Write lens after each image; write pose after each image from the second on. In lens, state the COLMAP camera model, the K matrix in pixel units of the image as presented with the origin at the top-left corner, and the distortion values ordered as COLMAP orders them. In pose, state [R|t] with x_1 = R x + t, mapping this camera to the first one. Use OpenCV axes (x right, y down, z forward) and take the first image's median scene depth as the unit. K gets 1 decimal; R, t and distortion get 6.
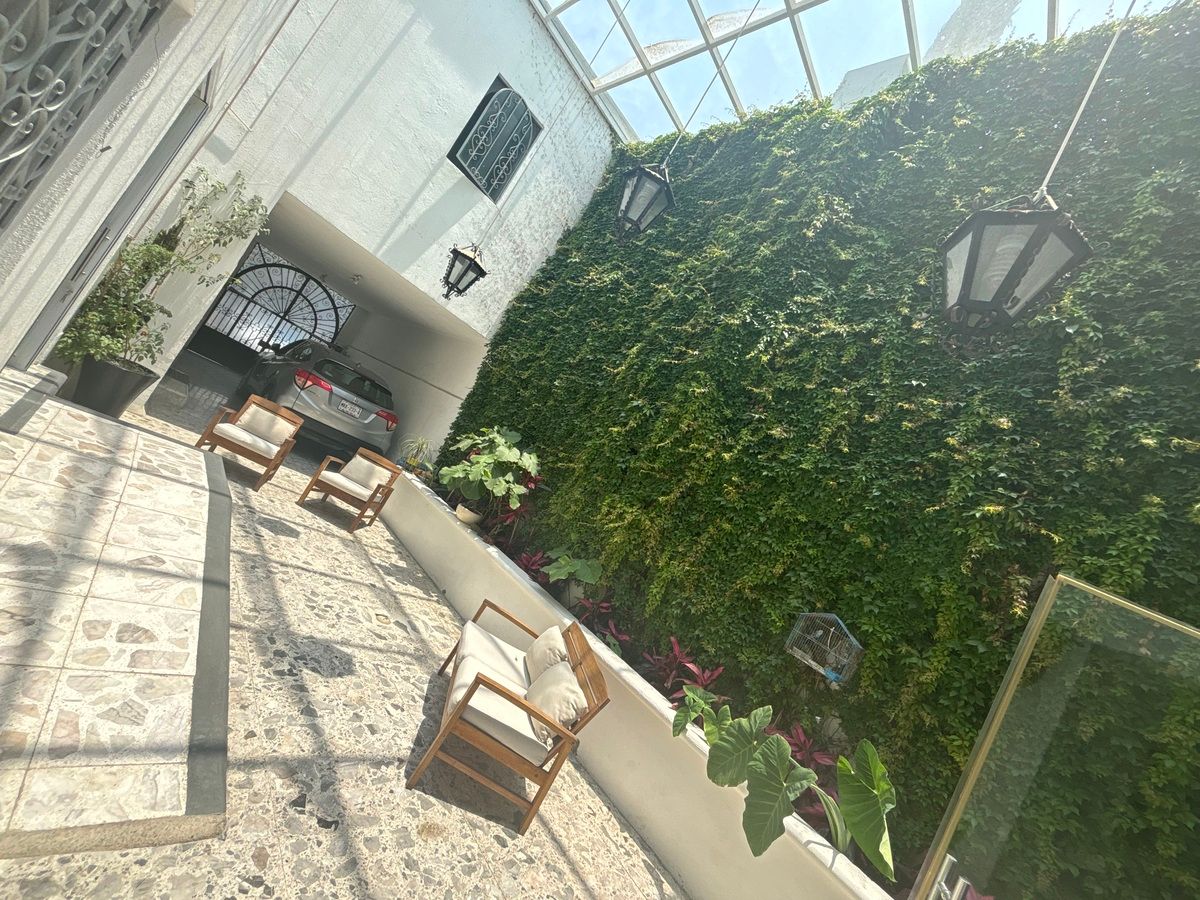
lens RADIAL K [[478.3, 0, 600.0], [0, 478.3, 450.0], [0, 0, 1]] dist [-0.008506, 0.006221]
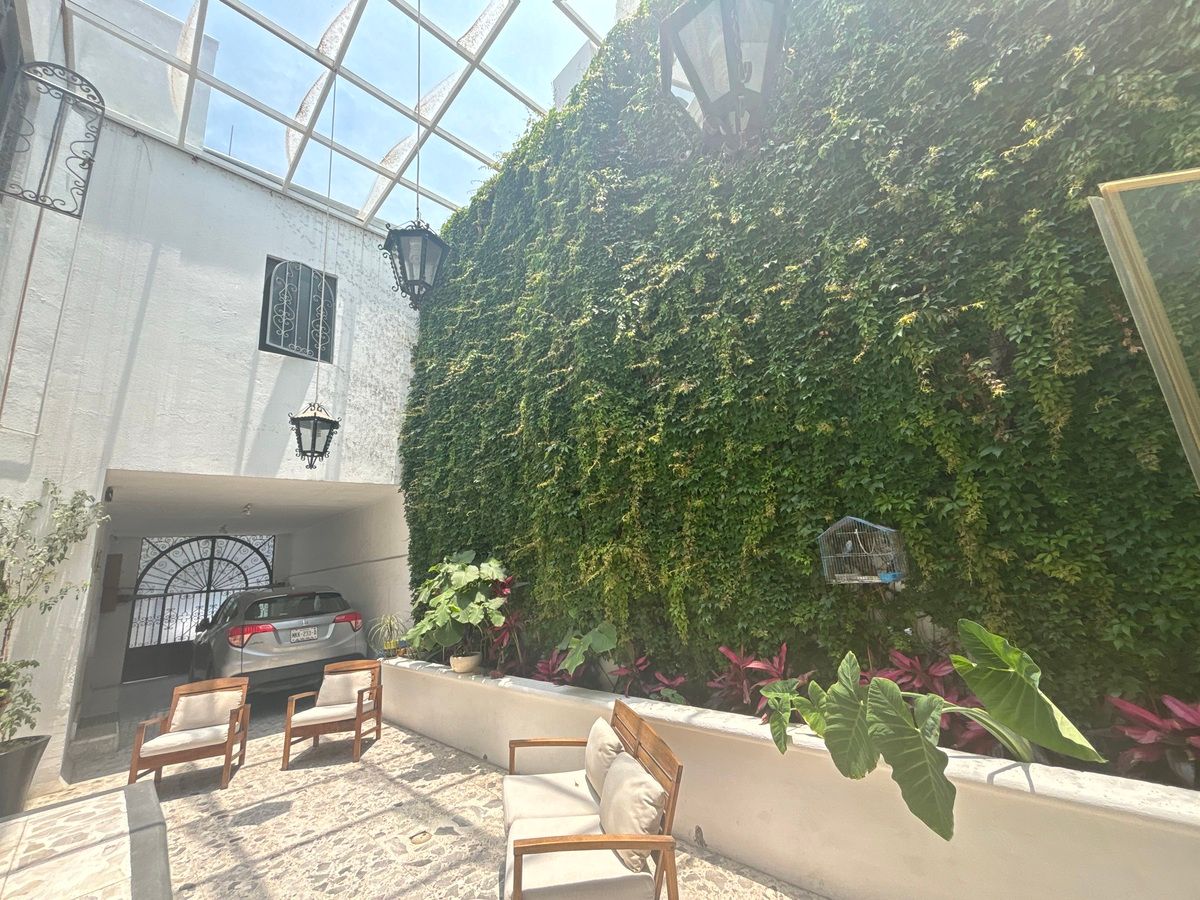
lens RADIAL K [[477.7, 0, 599.2], [0, 477.7, 451.5], [0, 0, 1]] dist [0.001614, 0.000093]
pose [[0.831089, -0.547639, 0.096863, 0.063252], [0.555771, 0.824177, -0.108859, 0.060353], [-0.020217, 0.144305, 0.989327, 0.085453]]
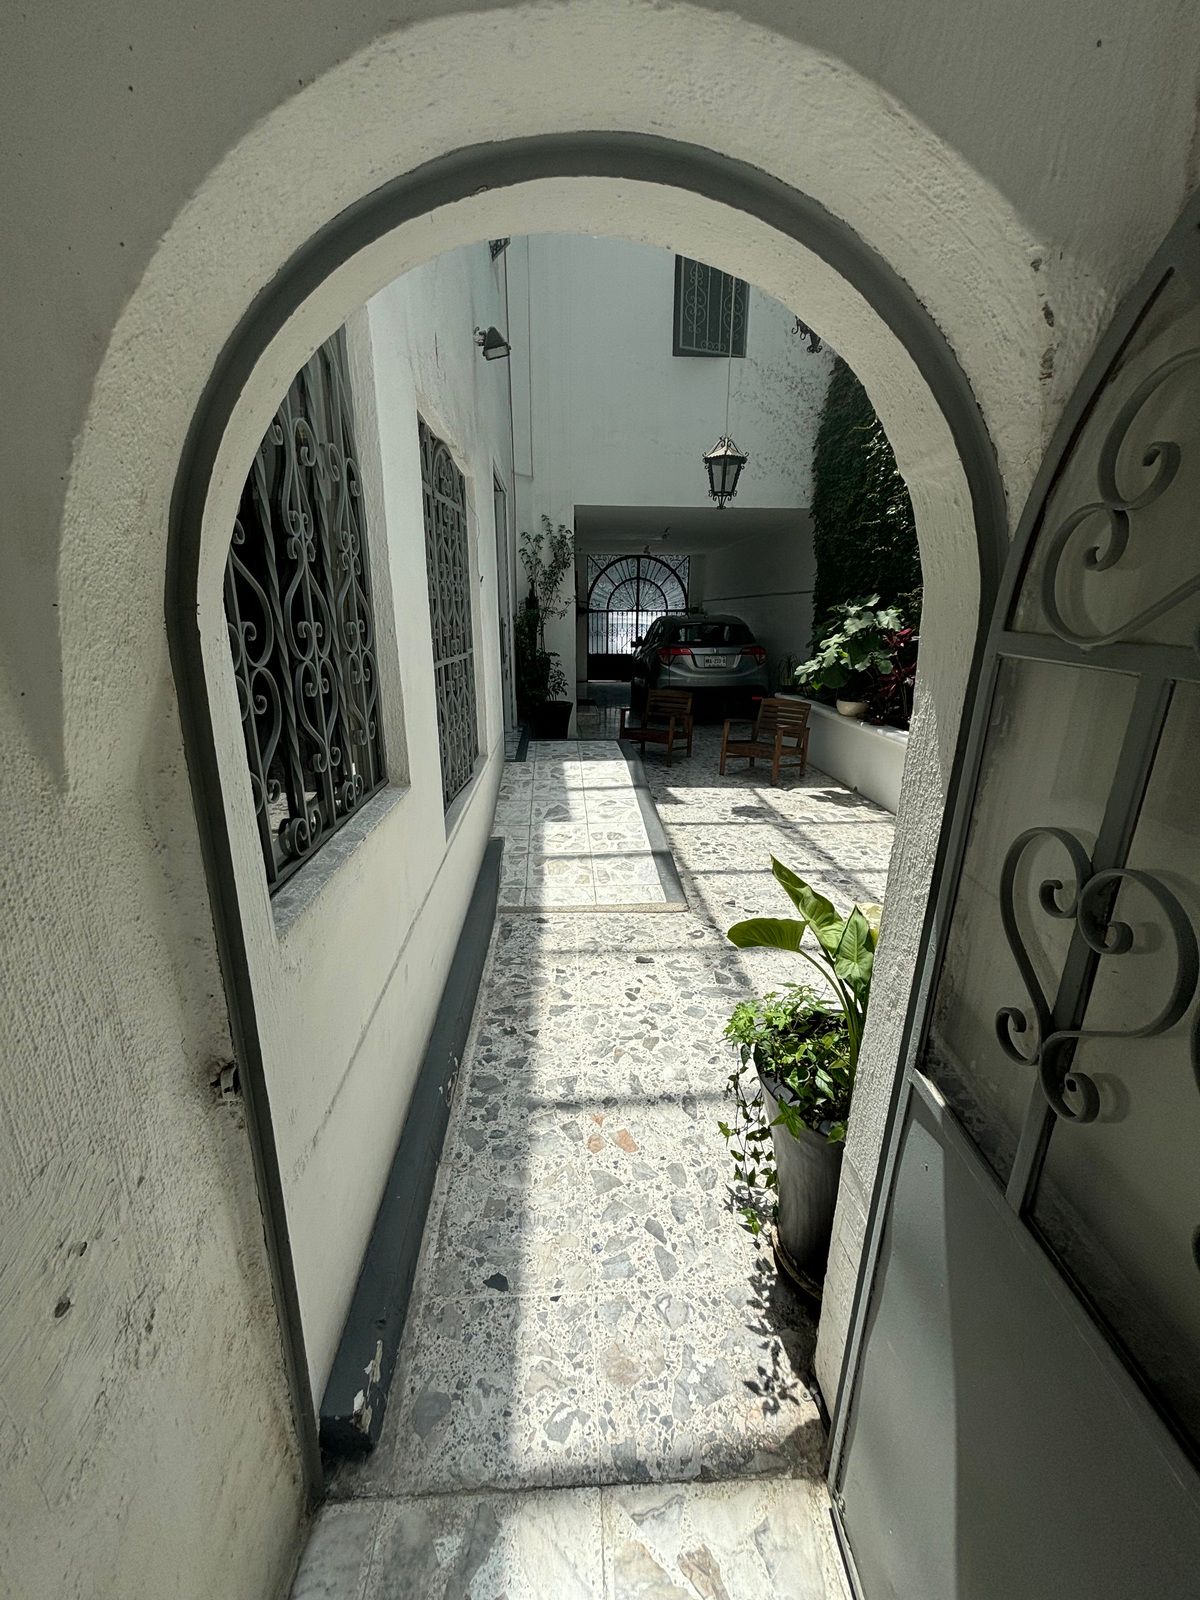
lens RADIAL K [[648.9, 0, 600.0], [0, 648.9, 800.0], [0, 0, 1]] dist [-0.000842, -0.000050]
pose [[0.643415, -0.302058, -0.703404, 0.272316], [0.422518, 0.906350, -0.002724, 0.120082], [0.638353, -0.295449, 0.710785, -0.275410]]
